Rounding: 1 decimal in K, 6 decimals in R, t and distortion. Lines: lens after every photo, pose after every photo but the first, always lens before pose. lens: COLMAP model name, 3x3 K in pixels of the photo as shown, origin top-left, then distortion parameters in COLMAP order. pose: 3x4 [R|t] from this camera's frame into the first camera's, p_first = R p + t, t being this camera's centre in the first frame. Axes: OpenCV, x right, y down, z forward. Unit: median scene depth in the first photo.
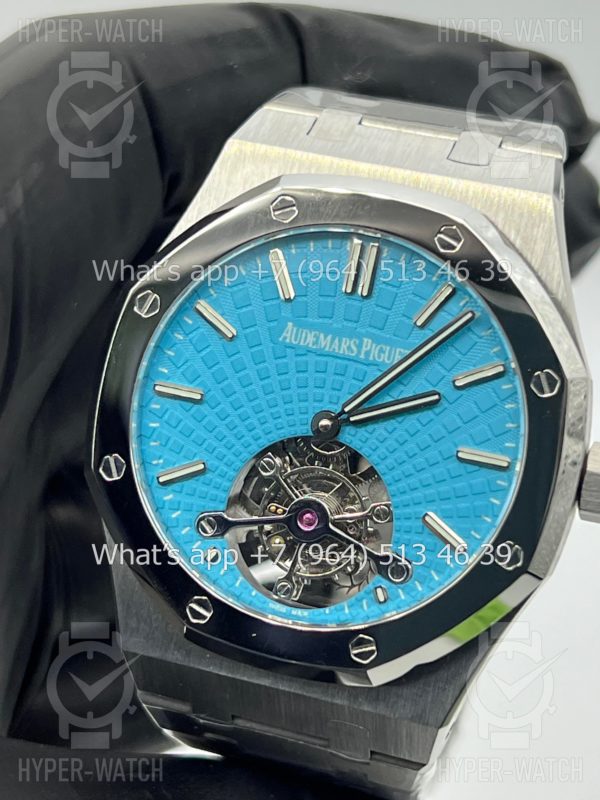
lens RADIAL K [[1863.8, 0, 294.1], [0, 1863.8, 393.6], [0, 0, 1]] dist [0.288316, 0.000000]
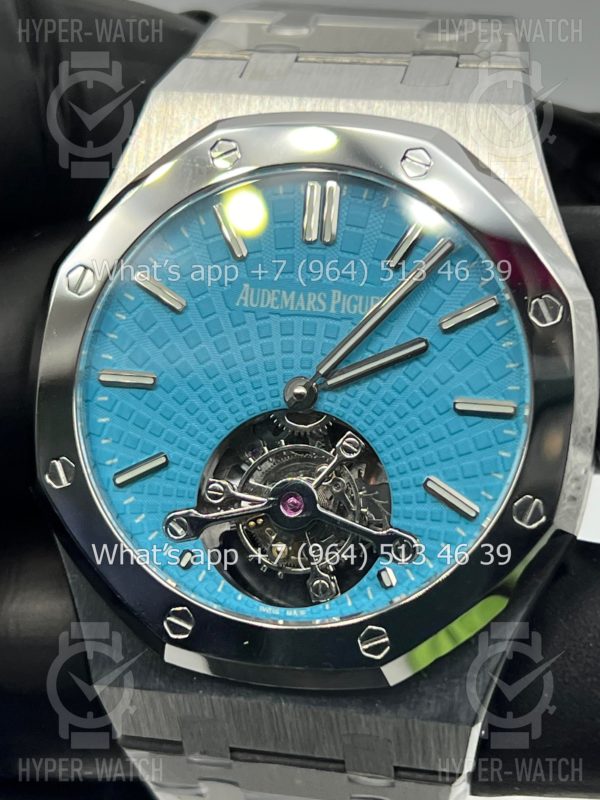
lens RADIAL K [[1863.8, 0, 293.3], [0, 1863.8, 394.0], [0, 0, 1]] dist [0.288316, 0.000000]
pose [[0.992749, -0.112980, 0.041038, -0.022006], [0.115694, 0.990729, -0.071212, 0.078584], [-0.032612, 0.075443, 0.996617, 0.132224]]
